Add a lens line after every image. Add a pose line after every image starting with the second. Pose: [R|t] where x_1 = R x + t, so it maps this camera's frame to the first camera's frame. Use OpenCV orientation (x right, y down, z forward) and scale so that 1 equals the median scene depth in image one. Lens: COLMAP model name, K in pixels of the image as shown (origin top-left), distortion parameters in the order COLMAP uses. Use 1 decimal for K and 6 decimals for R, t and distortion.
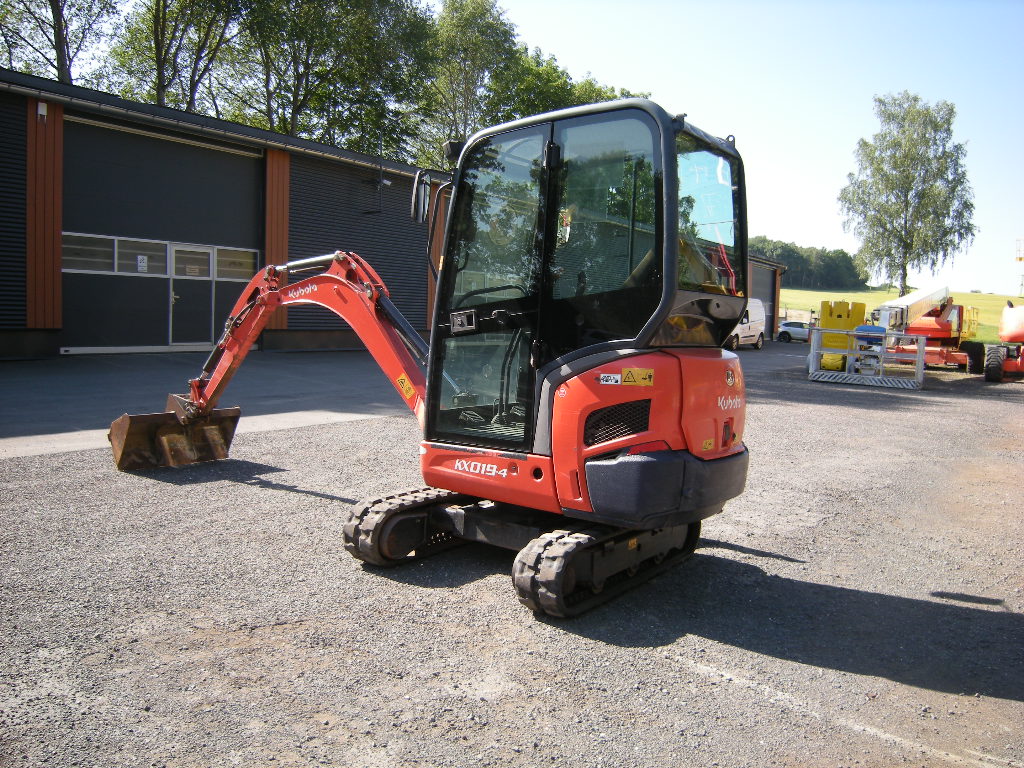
lens RADIAL K [[856.4, 0, 512.3], [0, 856.4, 386.5], [0, 0, 1]] dist [-0.117338, 0.062089]
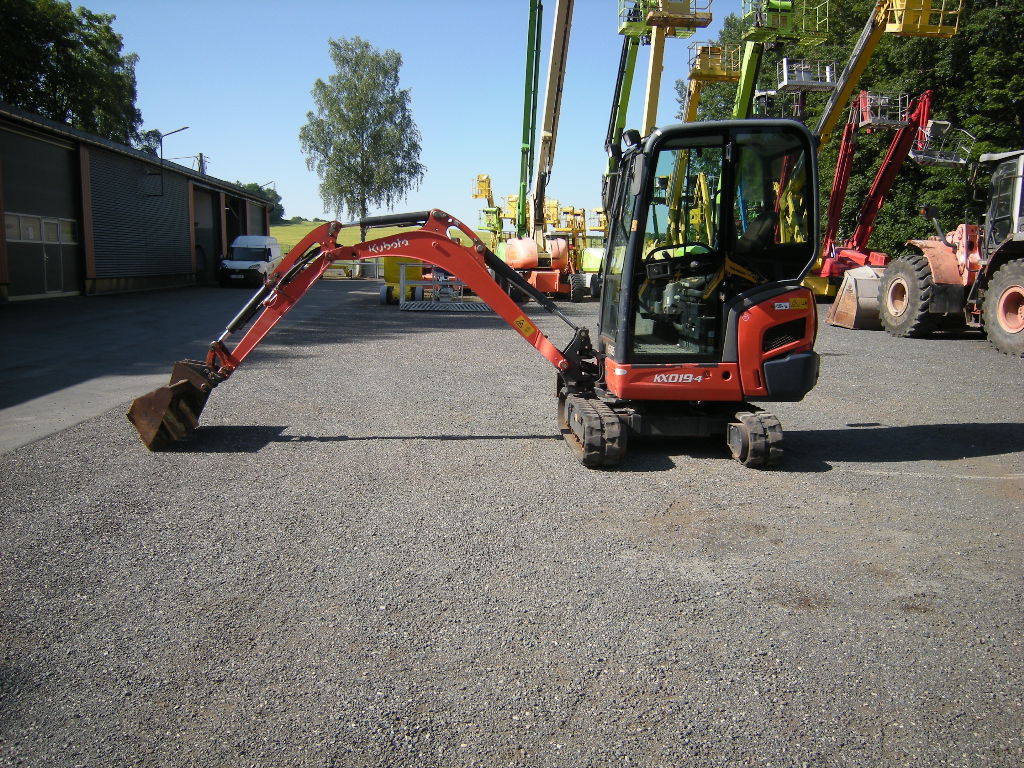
lens RADIAL K [[856.4, 0, 508.8], [0, 856.4, 385.9], [0, 0, 1]] dist [-0.117338, 0.062089]
pose [[0.794364, -0.116691, 0.596128, -0.225421], [0.071928, 0.992540, 0.098440, -0.009595], [-0.603168, -0.035319, 0.796832, 0.017268]]
